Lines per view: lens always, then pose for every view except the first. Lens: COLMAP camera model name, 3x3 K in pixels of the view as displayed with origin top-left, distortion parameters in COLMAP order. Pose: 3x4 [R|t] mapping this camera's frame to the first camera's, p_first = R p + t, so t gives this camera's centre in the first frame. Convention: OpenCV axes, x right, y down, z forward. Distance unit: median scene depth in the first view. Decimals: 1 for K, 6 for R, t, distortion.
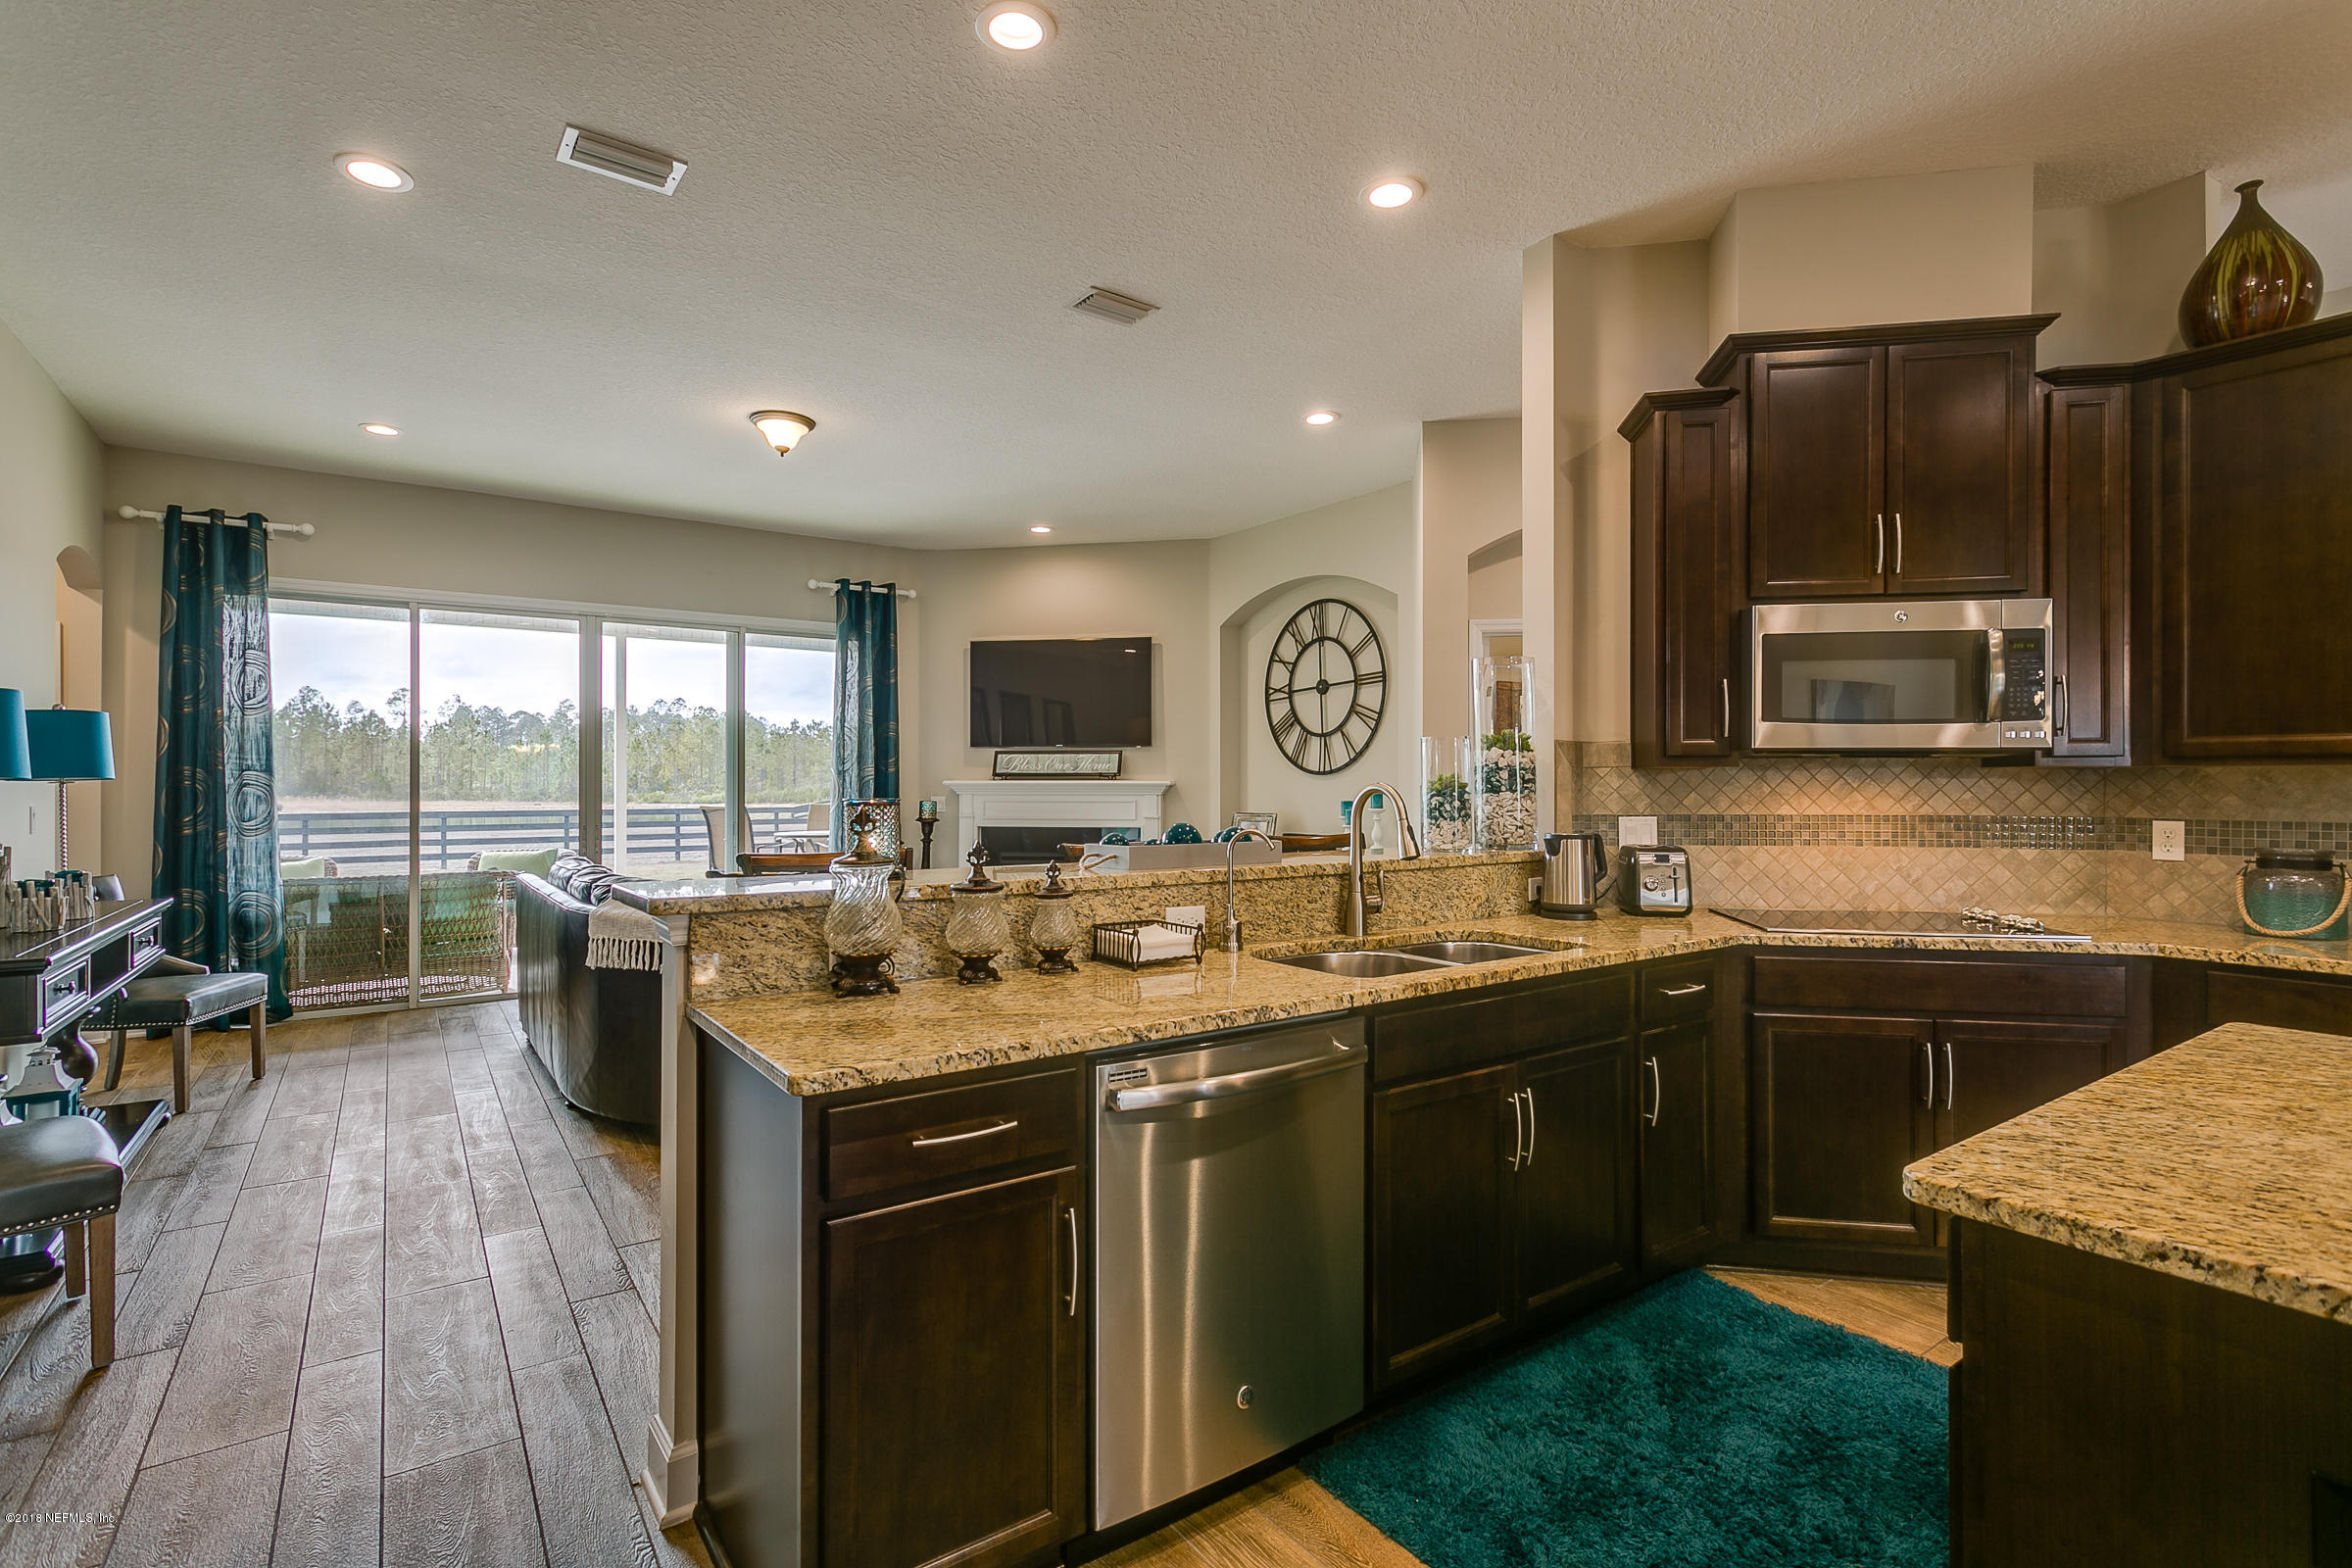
lens RADIAL K [[1129.9, 0, 1170.3], [0, 1129.9, 782.7], [0, 0, 1]] dist [0.001076, -0.000071]
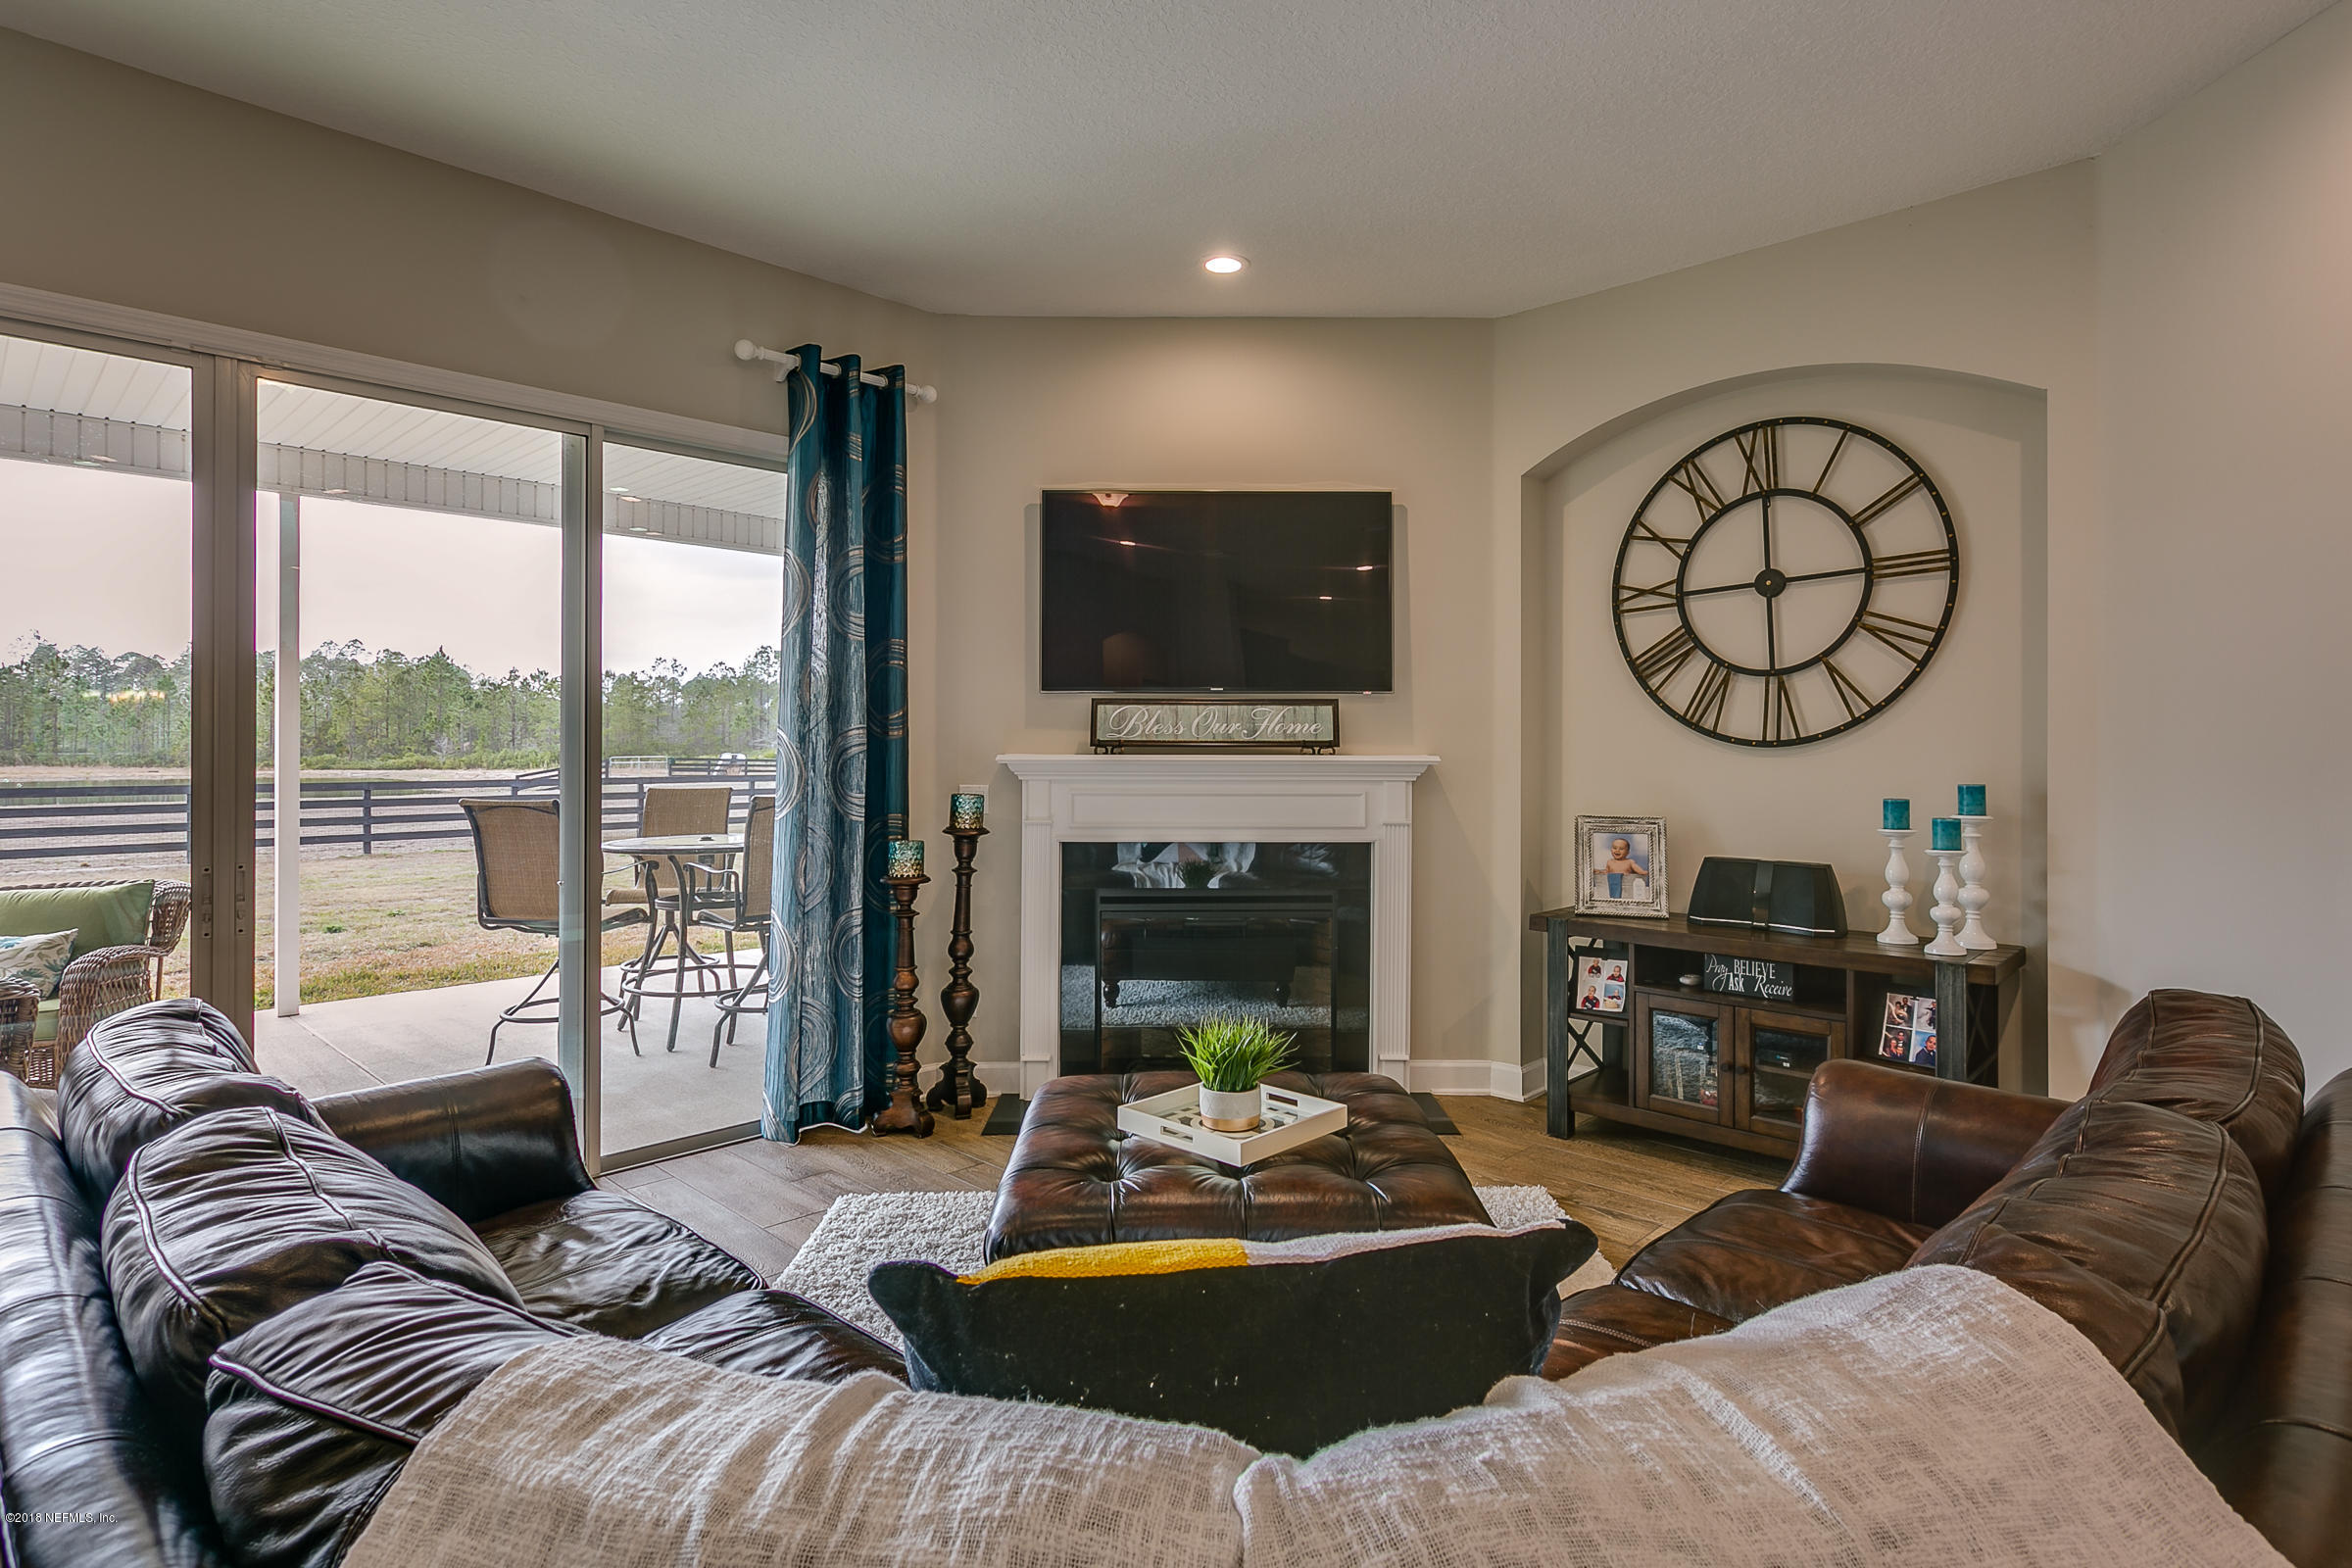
lens RADIAL K [[1228.4, 0, 1203.9], [0, 1228.4, 742.8], [0, 0, 1]] dist [0.004260, 0.000999]
pose [[0.981165, 0.002161, 0.193162, -0.230623], [-0.001928, 0.999997, -0.001392, -0.007136], [-0.193164, 0.000993, 0.981166, 0.456824]]
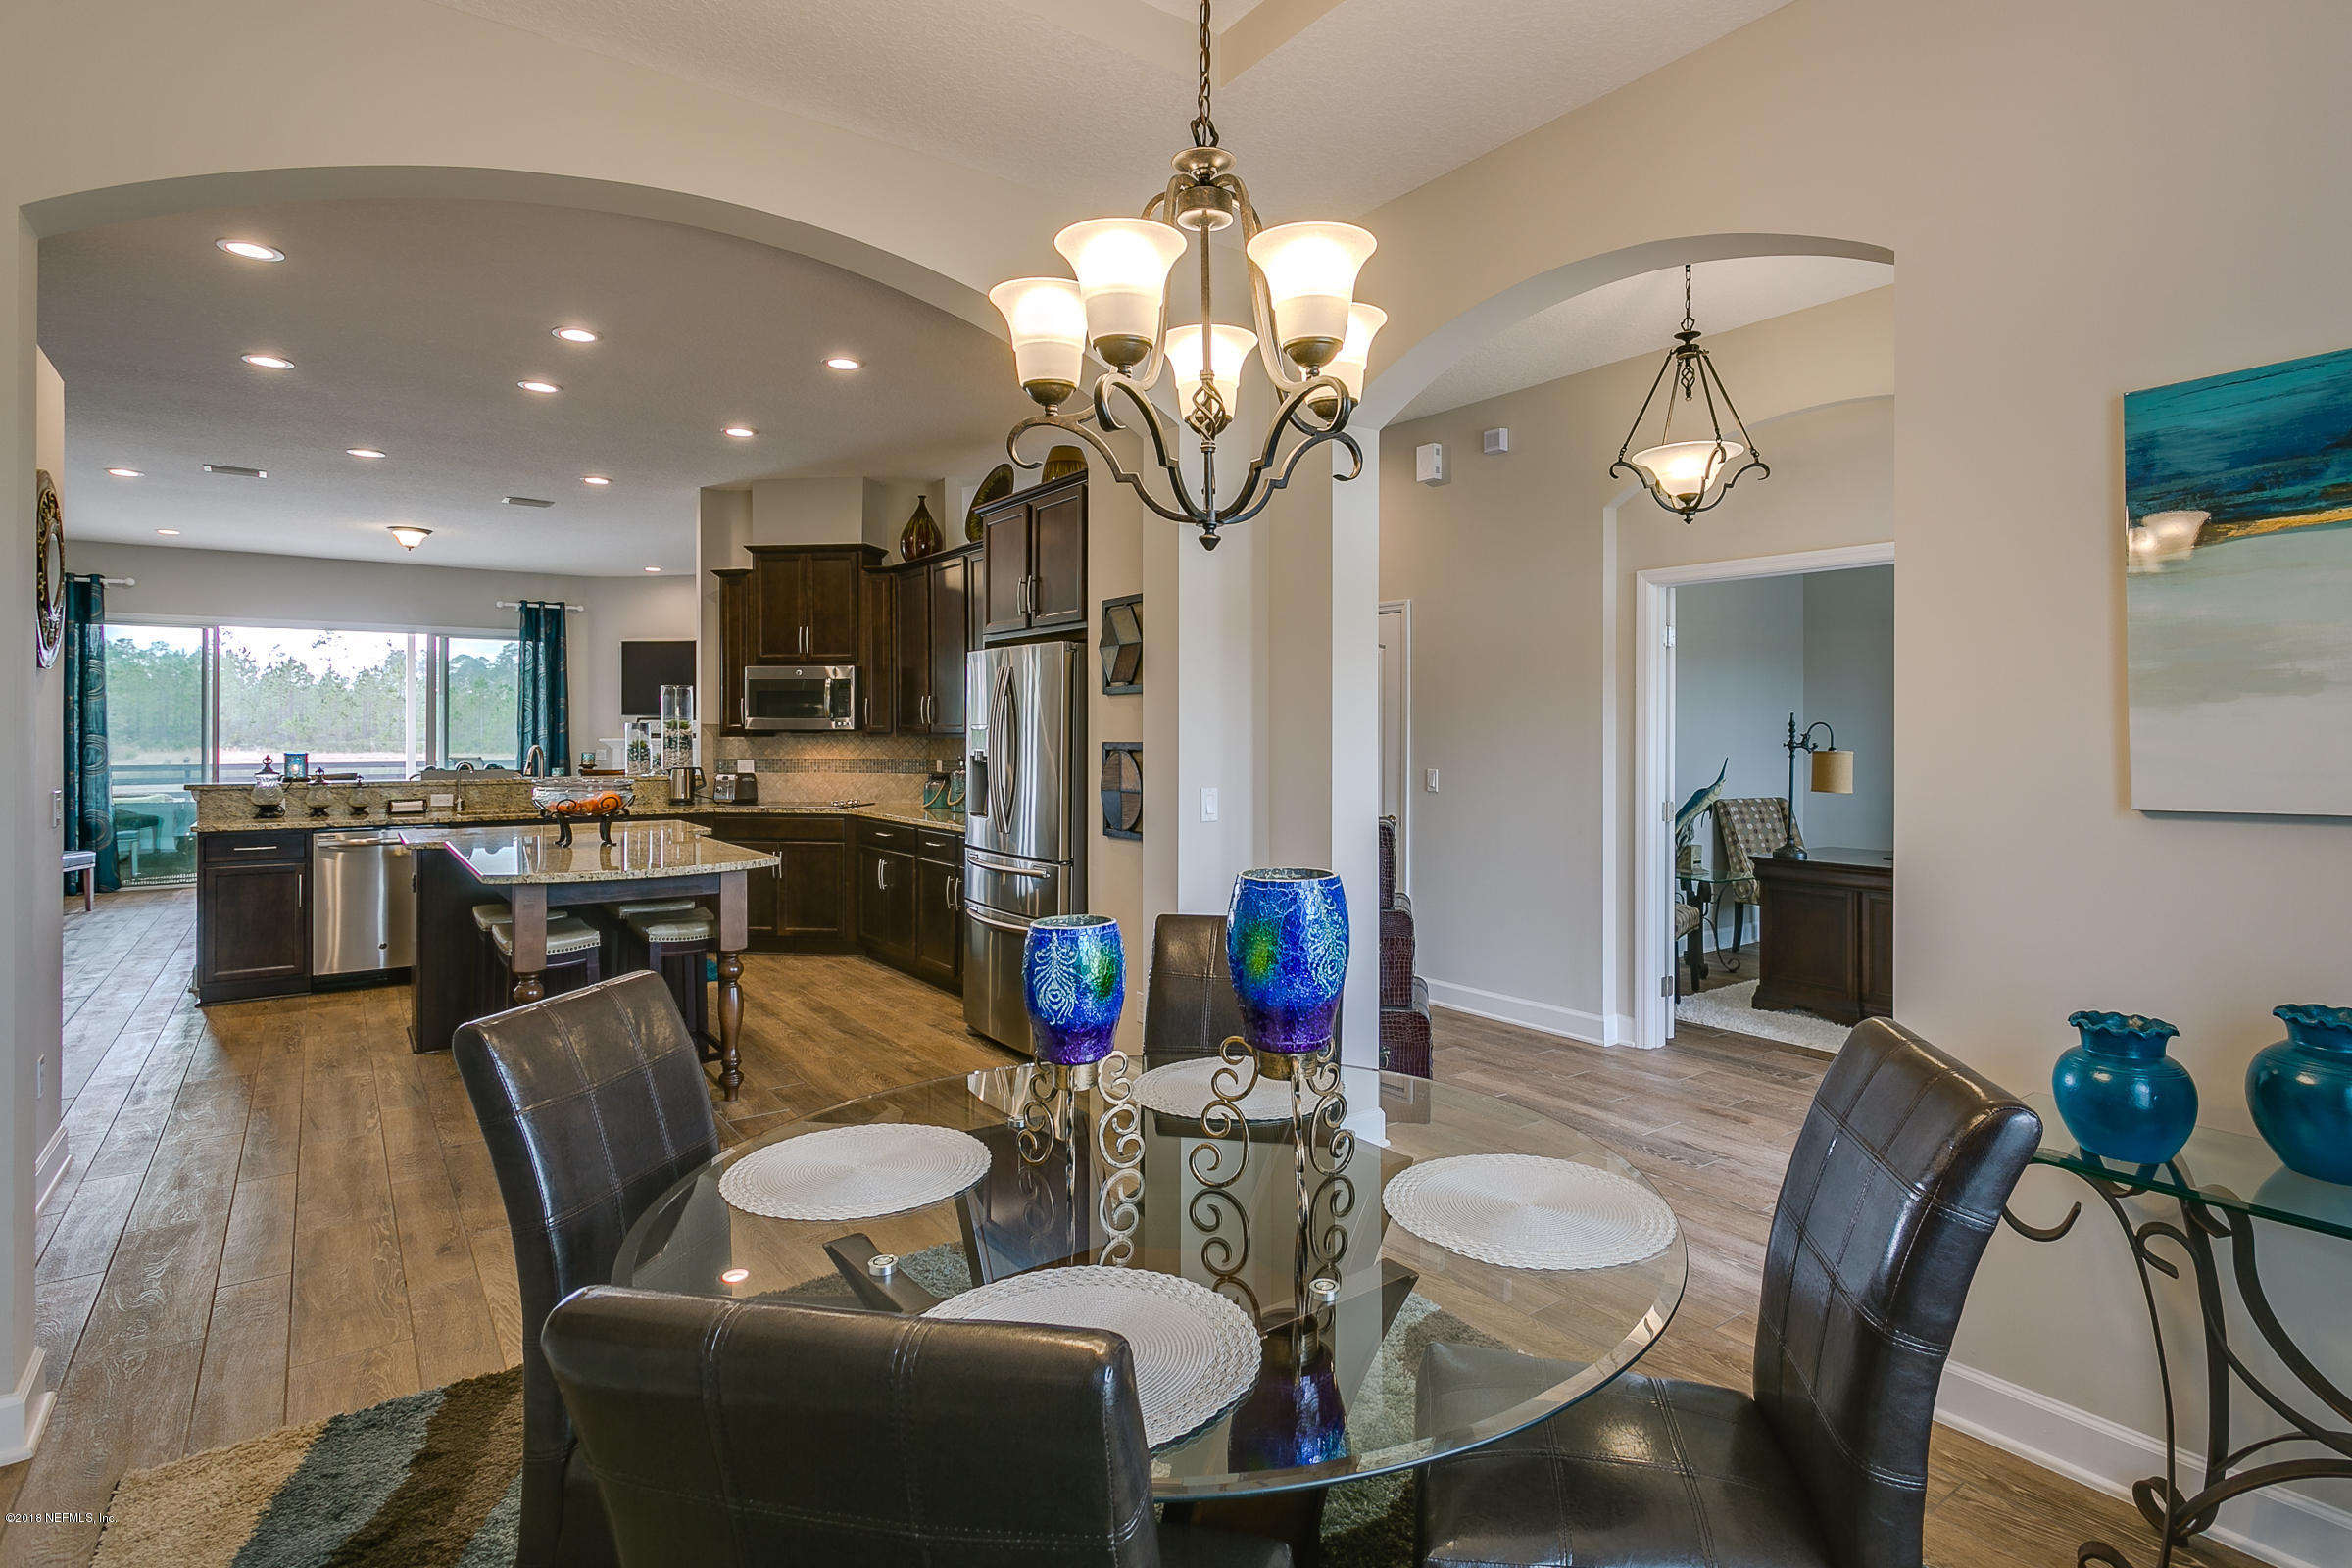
lens RADIAL K [[1129.9, 0, 1148.9], [0, 1129.9, 737.0], [0, 0, 1]] dist [0.001076, -0.000071]
pose [[0.999271, -0.000574, 0.038160, 0.477710], [0.000445, 0.999994, 0.003398, -0.008396], [-0.038162, -0.003378, 0.999266, -0.507202]]
